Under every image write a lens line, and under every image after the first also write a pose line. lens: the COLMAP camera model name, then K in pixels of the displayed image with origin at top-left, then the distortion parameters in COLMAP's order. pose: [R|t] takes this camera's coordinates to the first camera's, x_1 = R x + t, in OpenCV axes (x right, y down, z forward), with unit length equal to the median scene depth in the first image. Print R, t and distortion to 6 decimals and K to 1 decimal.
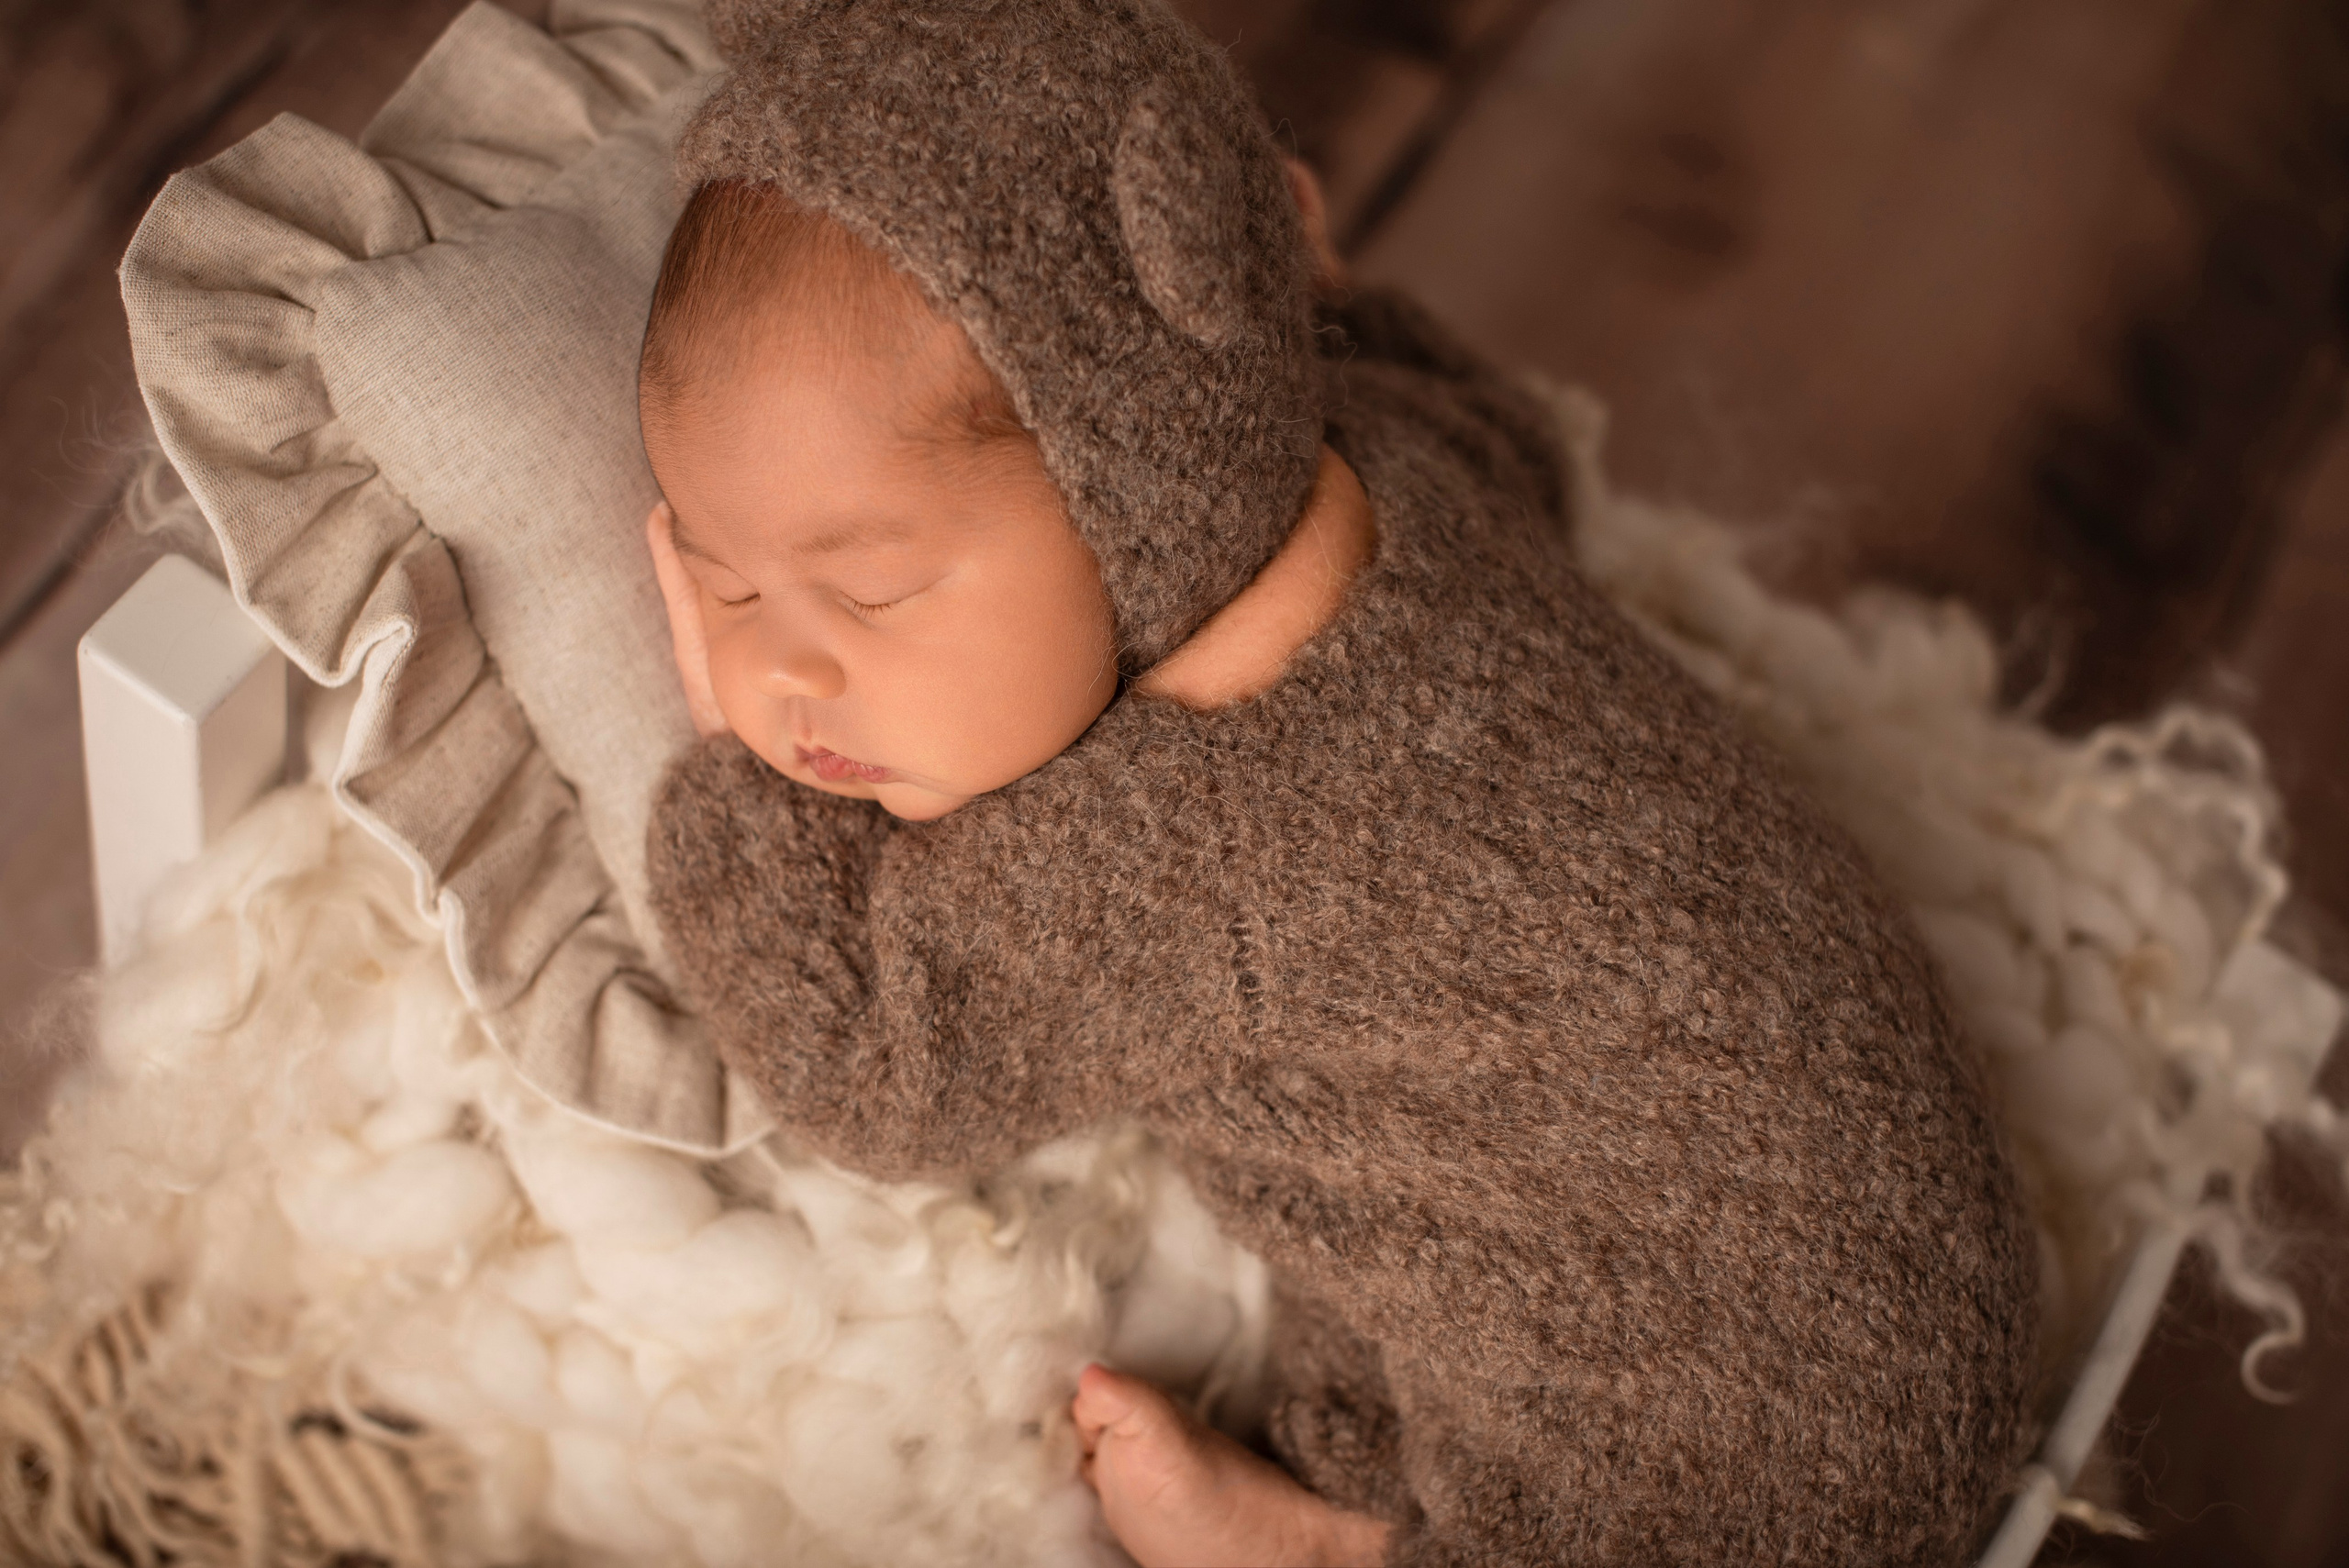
lens RADIAL K [[3496.5, 0, 1175.4], [0, 3496.5, 844.8], [0, 0, 1]] dist [-0.168956, 0.087759]
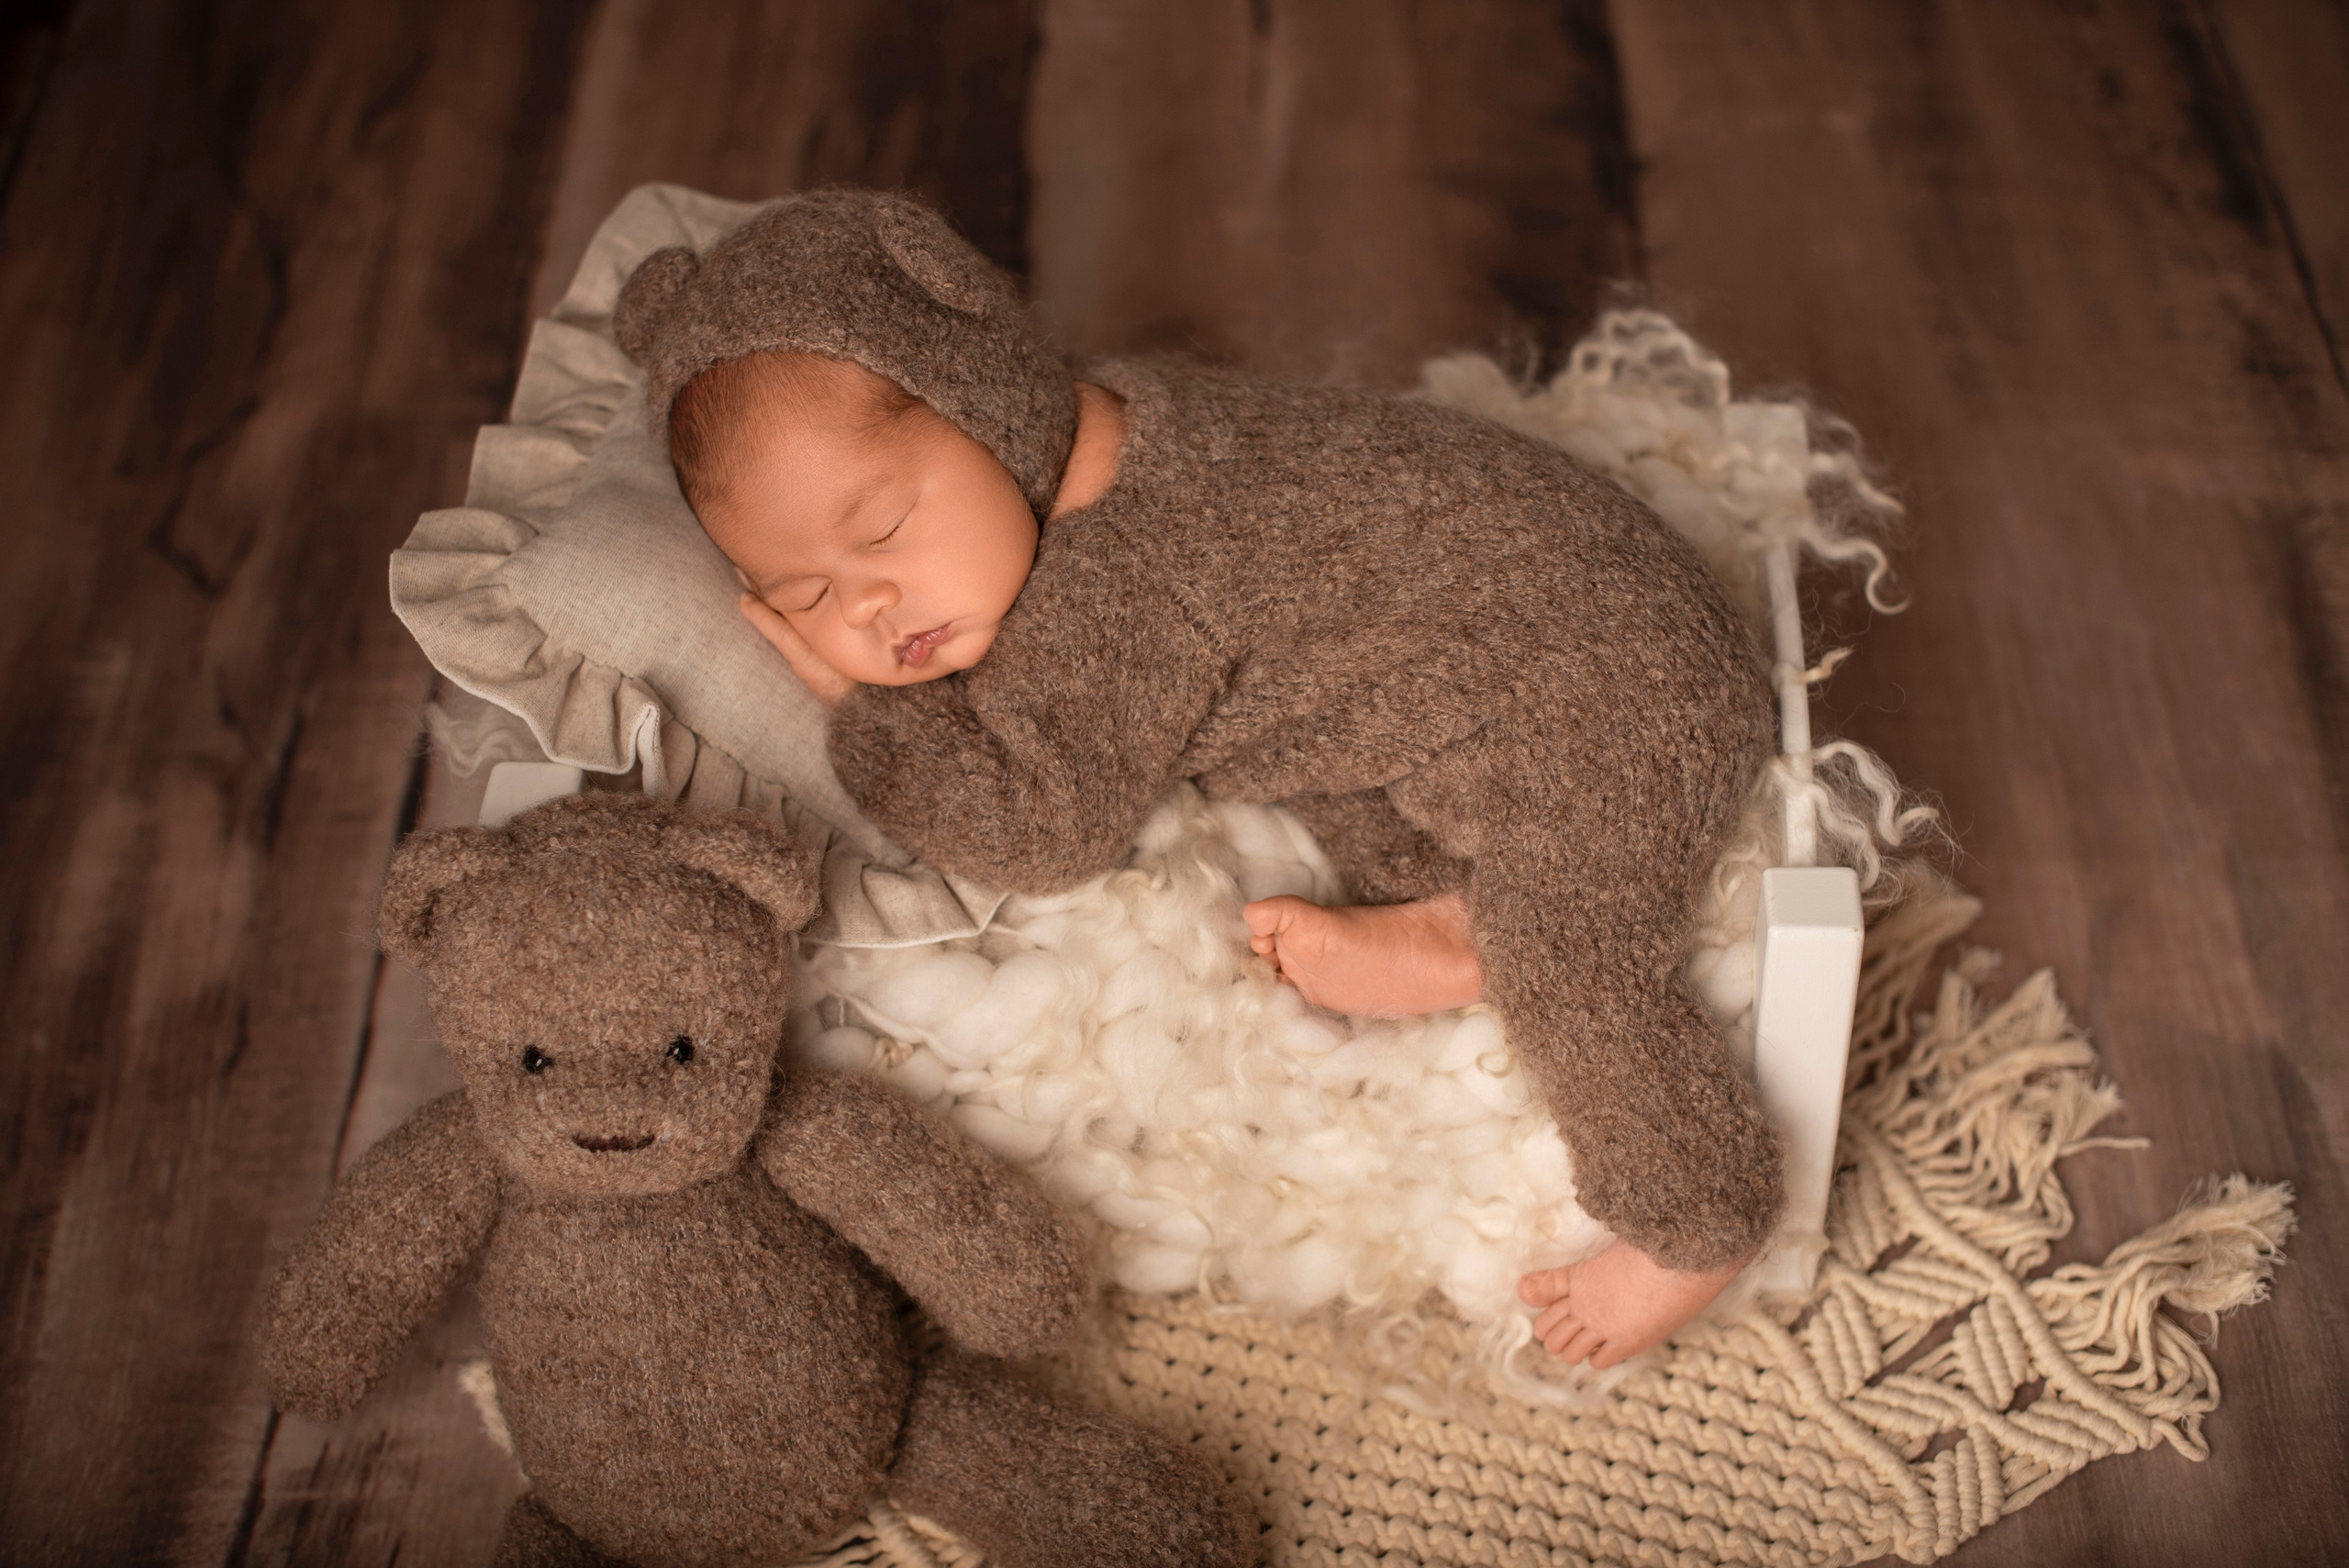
lens RADIAL K [[3496.5, 0, 1175.4], [0, 3496.5, 844.8], [0, 0, 1]] dist [-0.168956, 0.087759]
pose [[0.844862, -0.512506, 0.153445, -0.297789], [0.534845, 0.815700, -0.220396, 0.485491], [-0.012211, 0.268273, 0.963265, -0.574433]]
